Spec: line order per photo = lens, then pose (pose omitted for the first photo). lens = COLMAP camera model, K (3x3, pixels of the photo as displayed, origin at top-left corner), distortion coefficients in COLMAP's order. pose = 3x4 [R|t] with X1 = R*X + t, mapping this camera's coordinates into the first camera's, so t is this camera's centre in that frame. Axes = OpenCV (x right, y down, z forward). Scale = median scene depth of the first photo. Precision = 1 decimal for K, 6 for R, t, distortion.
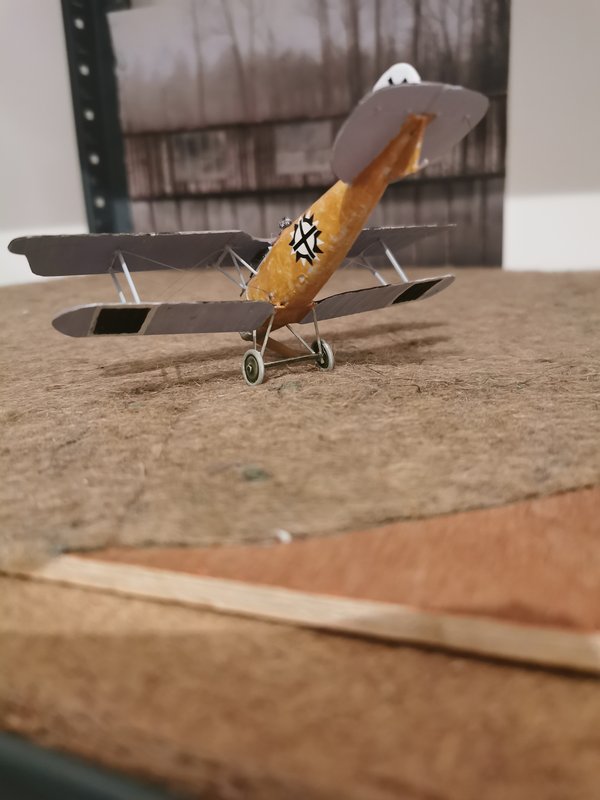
lens RADIAL K [[639.3, 0, 300.0], [0, 639.3, 400.0], [0, 0, 1]] dist [0.024252, -0.069181]
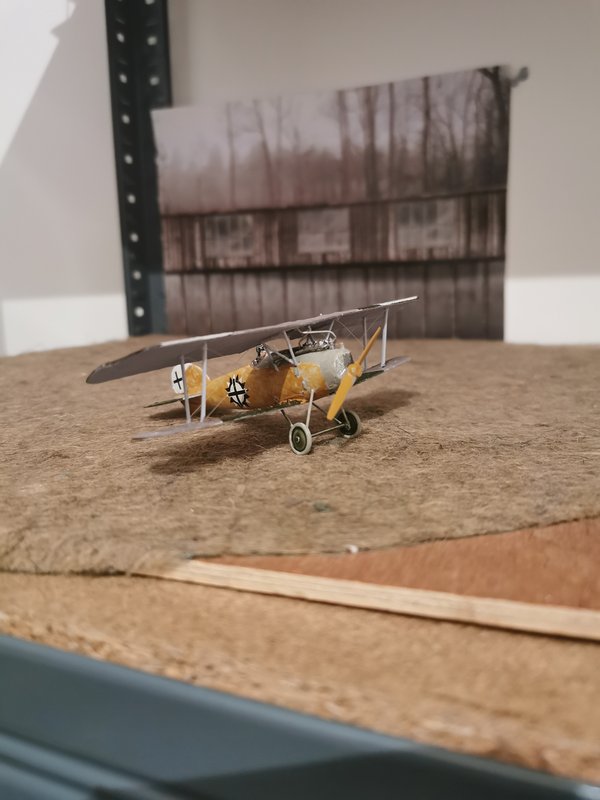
lens RADIAL K [[639.4, 0, 300.0], [0, 639.4, 400.0], [0, 0, 1]] dist [-0.046397, 0.170573]
pose [[0.999840, 0.017647, -0.002881, -0.068924], [-0.017841, 0.995273, -0.095466, 0.013569], [0.001182, 0.095502, 0.995429, -0.191137]]
